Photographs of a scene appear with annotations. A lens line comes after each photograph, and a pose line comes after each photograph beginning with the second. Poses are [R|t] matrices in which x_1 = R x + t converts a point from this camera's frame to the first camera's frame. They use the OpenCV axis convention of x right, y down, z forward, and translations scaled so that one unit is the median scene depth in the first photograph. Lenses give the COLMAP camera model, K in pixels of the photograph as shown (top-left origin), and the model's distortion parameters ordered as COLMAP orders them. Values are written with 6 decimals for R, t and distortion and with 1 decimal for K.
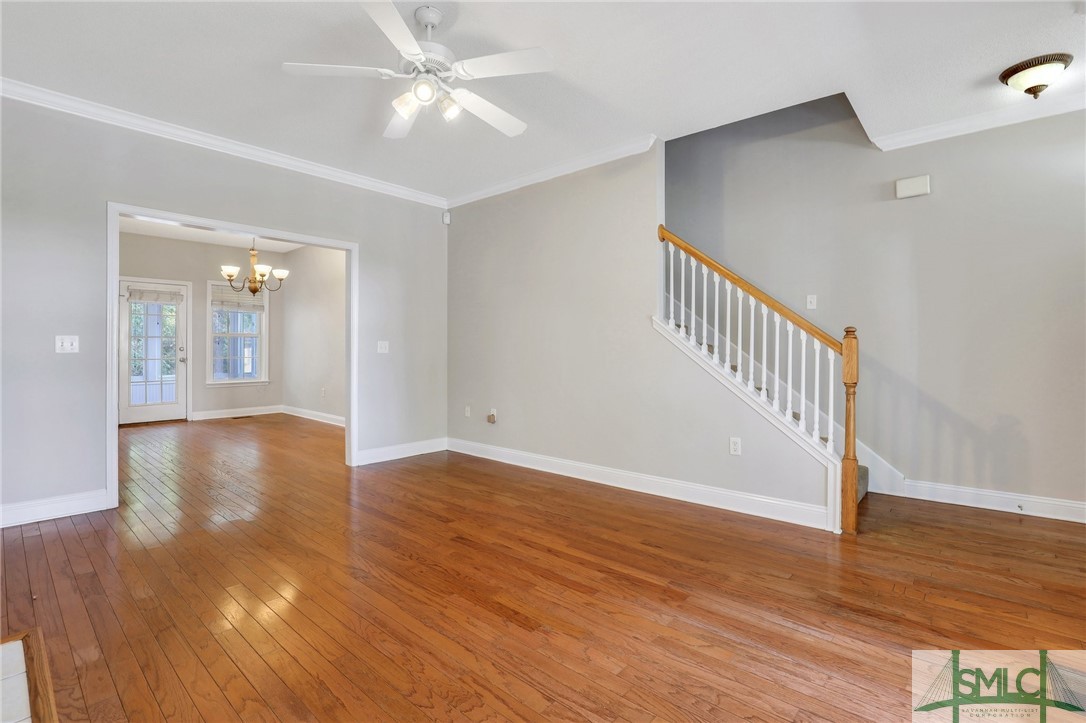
lens RADIAL K [[497.7, 0, 544.0], [0, 497.7, 354.9], [0, 0, 1]] dist [-0.016135, -0.000279]
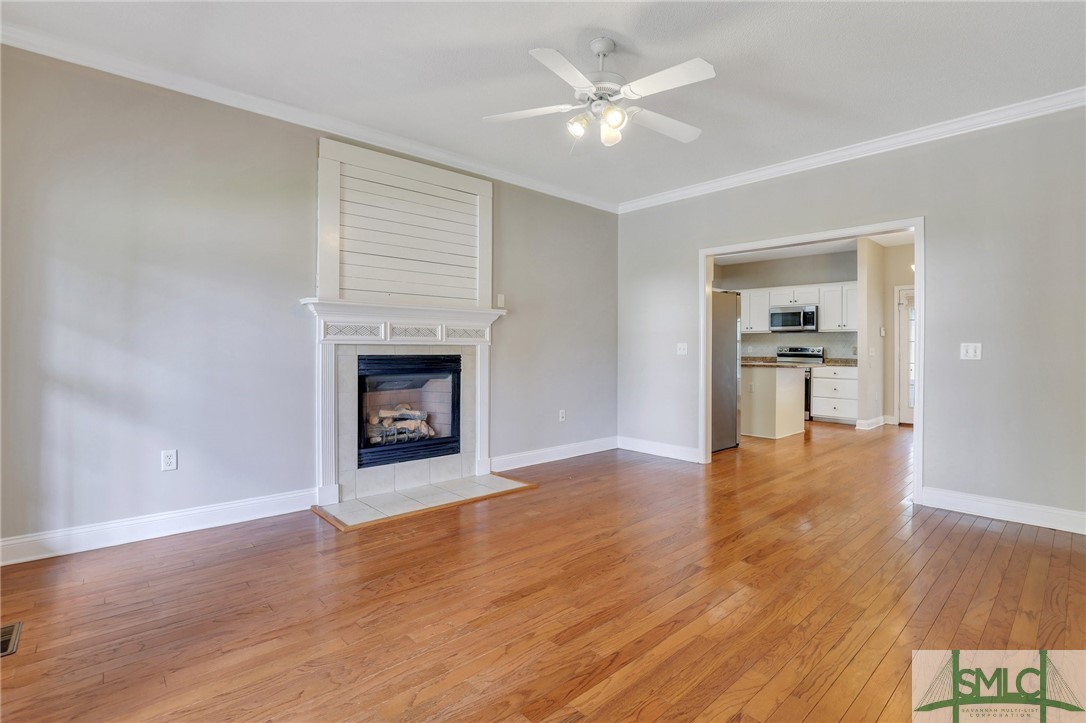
lens RADIAL K [[497.7, 0, 544.2], [0, 497.7, 357.8], [0, 0, 1]] dist [-0.016135, -0.000279]
pose [[-0.103217, 0.002372, -0.994656, 0.855127], [-0.014033, 0.999894, 0.003841, 0.002749], [0.994560, 0.014355, -0.103173, 0.980547]]
